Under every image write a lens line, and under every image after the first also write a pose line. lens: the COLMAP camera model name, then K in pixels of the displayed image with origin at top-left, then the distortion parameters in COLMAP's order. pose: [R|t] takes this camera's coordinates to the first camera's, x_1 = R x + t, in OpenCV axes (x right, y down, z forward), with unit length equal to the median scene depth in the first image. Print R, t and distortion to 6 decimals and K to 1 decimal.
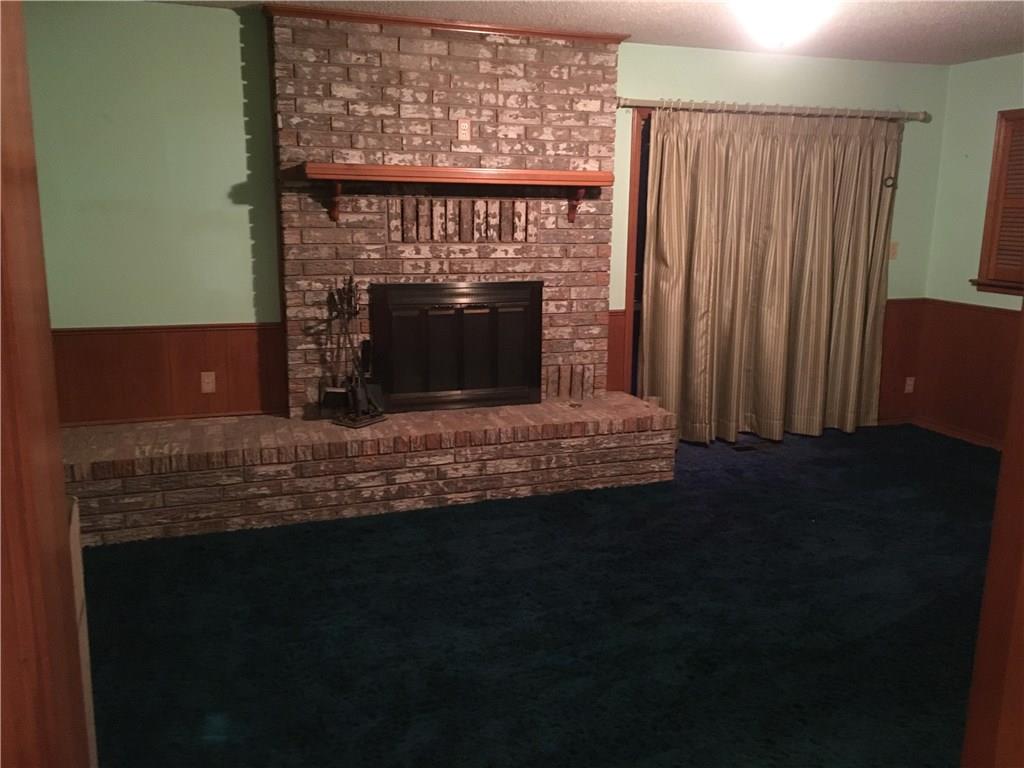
lens RADIAL K [[858.8, 0, 507.4], [0, 858.8, 385.9], [0, 0, 1]] dist [0.055742, -0.083092]
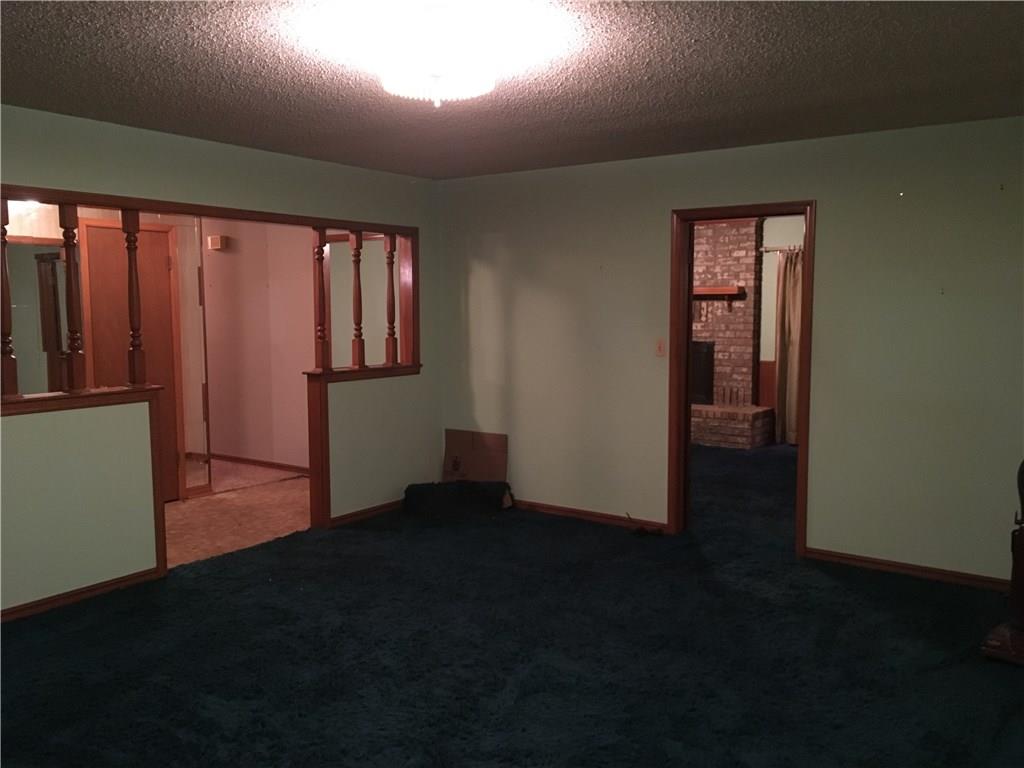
lens RADIAL K [[858.8, 0, 511.3], [0, 858.8, 383.9], [0, 0, 1]] dist [0.055742, -0.083092]
pose [[0.574862, 0.058843, -0.816132, 1.400943], [-0.159783, 0.986282, -0.041437, 0.129185], [0.802498, 0.154225, 0.576379, -0.492276]]
